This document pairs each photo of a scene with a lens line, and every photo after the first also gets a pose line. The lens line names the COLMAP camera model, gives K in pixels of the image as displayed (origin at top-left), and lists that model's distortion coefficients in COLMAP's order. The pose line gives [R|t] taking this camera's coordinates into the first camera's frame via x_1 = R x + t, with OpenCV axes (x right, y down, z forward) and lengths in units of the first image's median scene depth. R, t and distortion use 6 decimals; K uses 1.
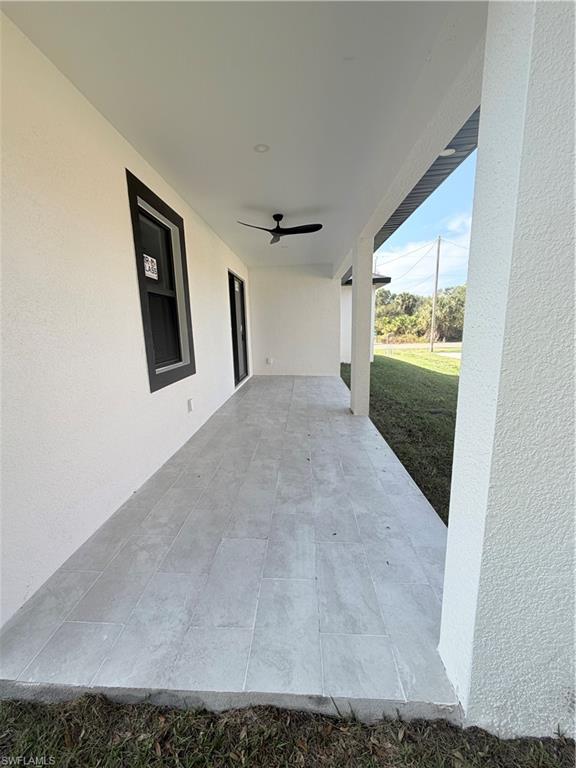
lens RADIAL K [[305.5, 0, 287.5], [0, 305.5, 383.1], [0, 0, 1]] dist [-0.000753, 0.000029]
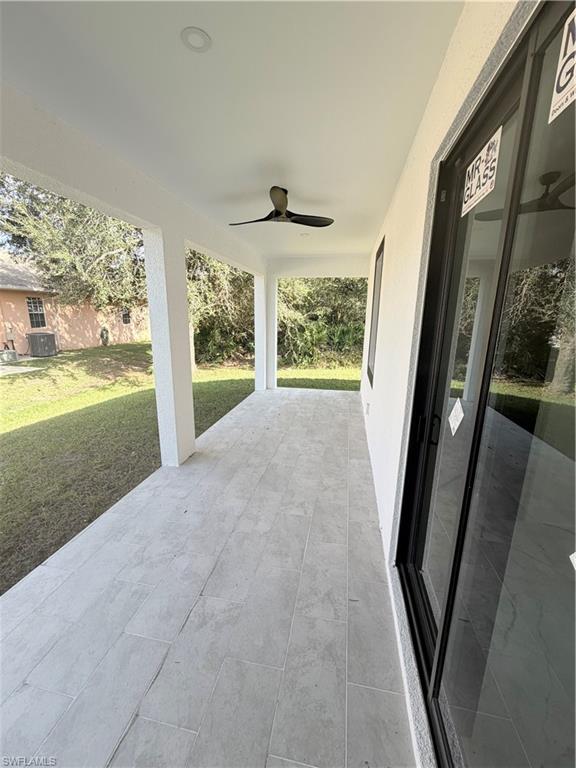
lens RADIAL K [[305.5, 0, 287.5], [0, 305.5, 383.1], [0, 0, 1]] dist [-0.000753, 0.000029]
pose [[-0.989809, -0.021992, 0.140696, -0.178791], [0.035555, 0.918547, 0.393711, -0.484889], [-0.137895, 0.394701, -0.908403, 2.065806]]
